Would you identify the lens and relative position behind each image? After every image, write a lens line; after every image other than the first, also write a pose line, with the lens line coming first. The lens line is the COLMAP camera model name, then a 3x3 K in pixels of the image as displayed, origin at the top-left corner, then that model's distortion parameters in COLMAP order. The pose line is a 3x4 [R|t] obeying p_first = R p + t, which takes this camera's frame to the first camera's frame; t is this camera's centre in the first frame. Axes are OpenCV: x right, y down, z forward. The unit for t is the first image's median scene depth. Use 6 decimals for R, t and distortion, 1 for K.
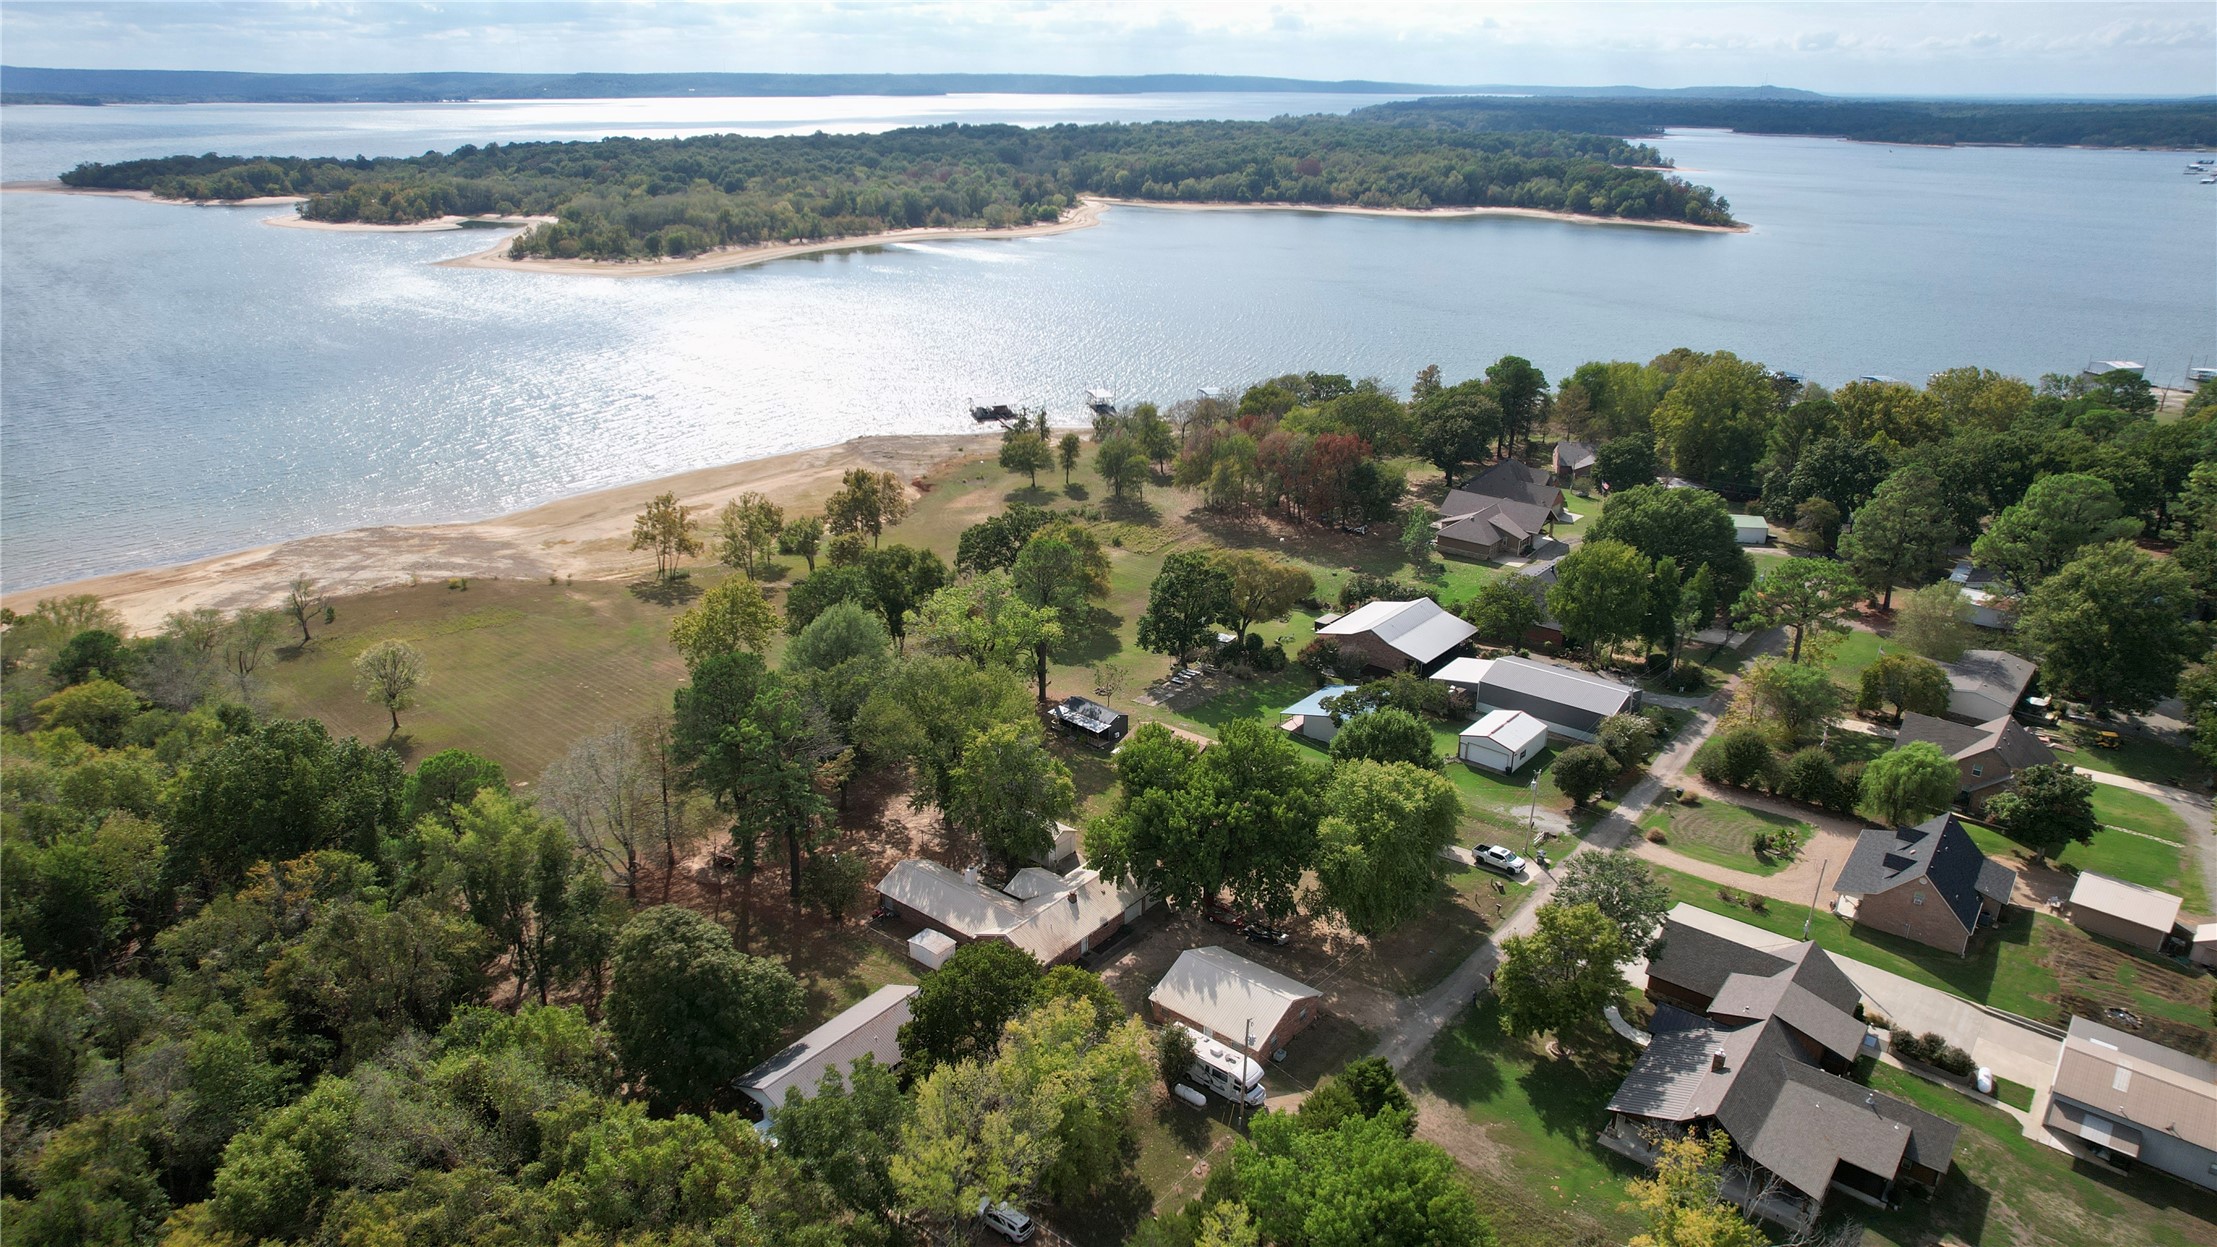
lens RADIAL K [[1409.1, 0, 1116.7], [0, 1409.1, 622.7], [0, 0, 1]] dist [-0.087578, 0.078099]
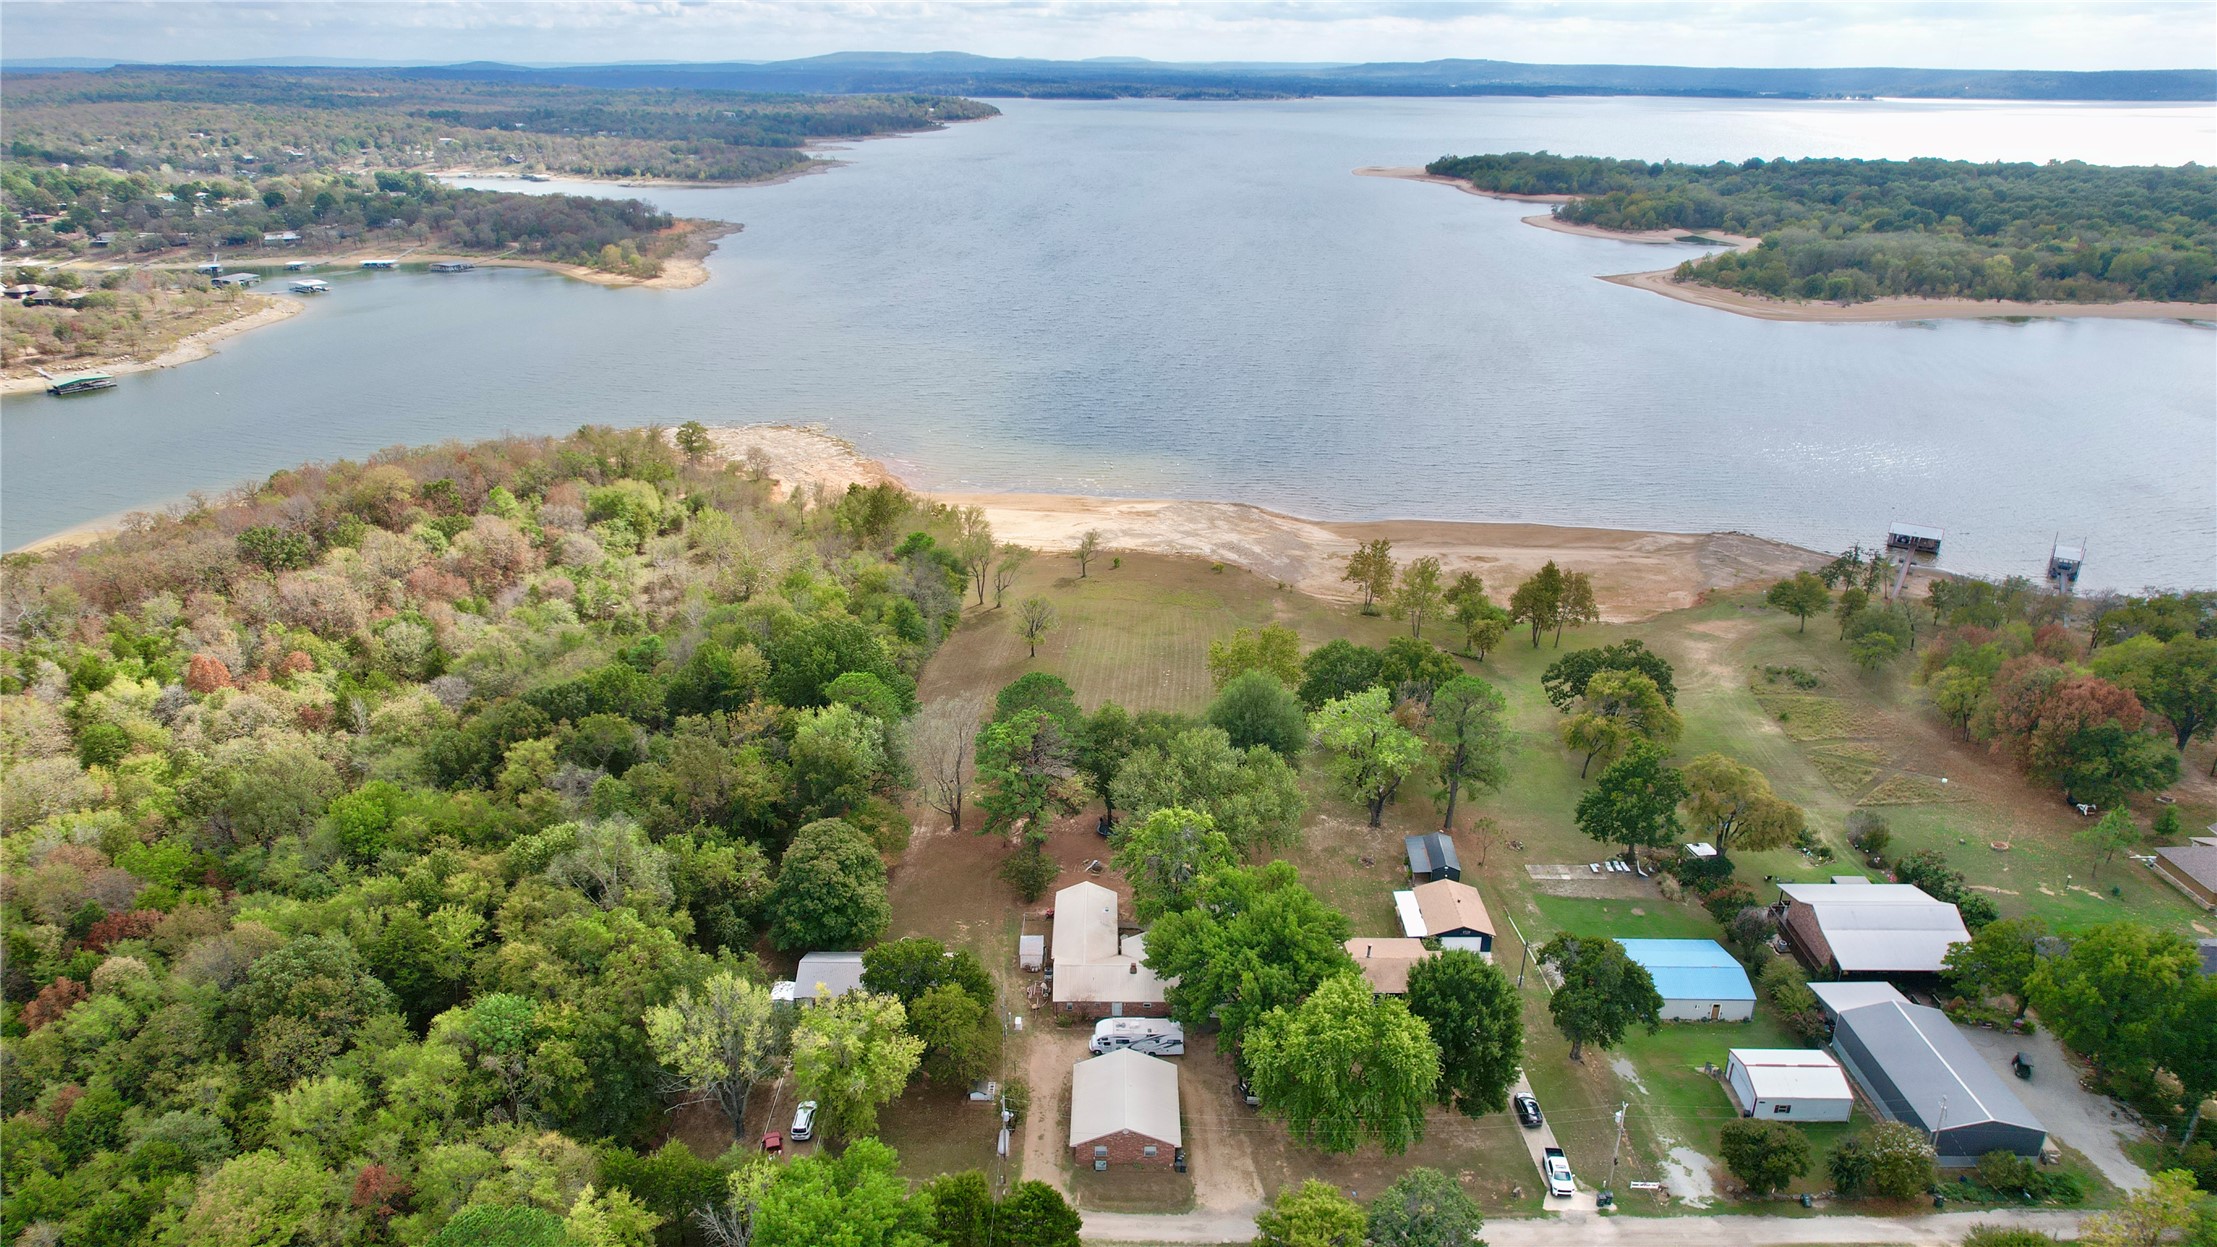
lens RADIAL K [[1409.1, 0, 1116.7], [0, 1409.1, 622.7], [0, 0, 1]] dist [-0.087578, 0.078099]
pose [[0.623489, 0.285773, -0.727733, 0.320439], [-0.283168, 0.950149, 0.130508, -0.097786], [0.728751, 0.124700, 0.673329, 0.086112]]
